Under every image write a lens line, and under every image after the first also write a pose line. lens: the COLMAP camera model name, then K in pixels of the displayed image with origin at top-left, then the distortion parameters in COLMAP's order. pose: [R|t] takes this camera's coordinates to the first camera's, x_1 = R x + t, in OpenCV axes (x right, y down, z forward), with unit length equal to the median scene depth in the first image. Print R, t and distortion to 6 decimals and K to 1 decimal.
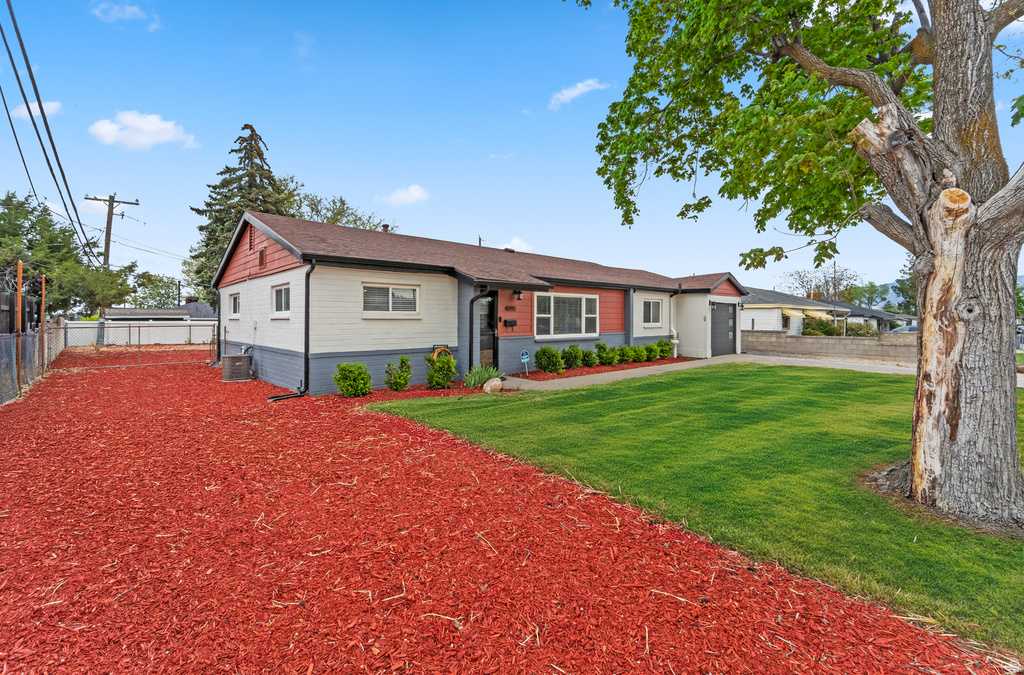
lens RADIAL K [[469.7, 0, 511.8], [0, 469.7, 313.8], [0, 0, 1]] dist [0.000446, 0.000032]
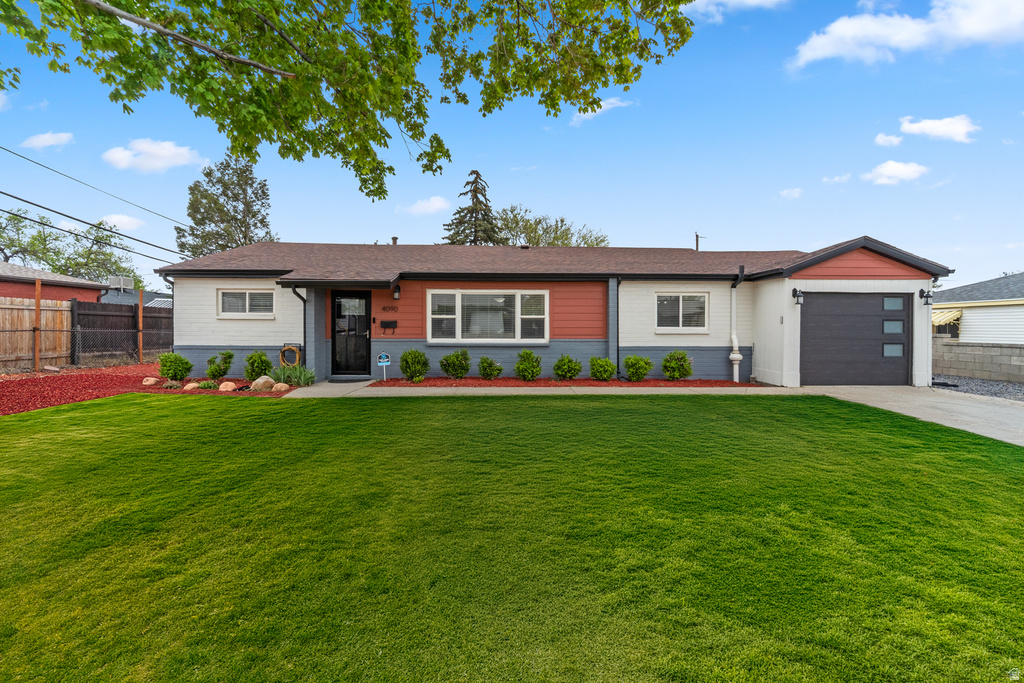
lens RADIAL K [[435.7, 0, 513.6], [0, 435.7, 330.2], [0, 0, 1]] dist [0.000317, -0.000107]
pose [[0.739222, 0.006973, -0.673425, 0.634644], [0.003173, 0.999899, 0.013837, 0.016847], [0.673454, -0.012365, 0.739126, 0.430203]]
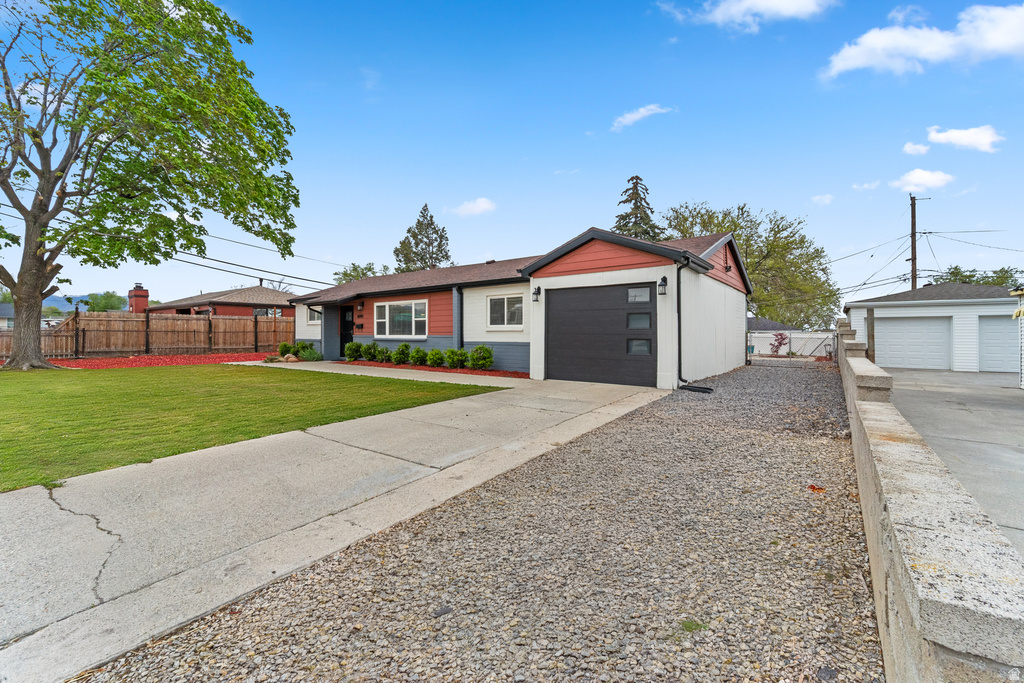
lens RADIAL K [[435.7, 0, 513.6], [0, 435.7, 330.2], [0, 0, 1]] dist [0.000317, -0.000107]
pose [[0.137621, -0.005820, -0.990468, 1.185569], [0.010116, 0.999939, -0.004470, 0.036445], [0.990433, -0.009404, 0.137672, 1.065454]]
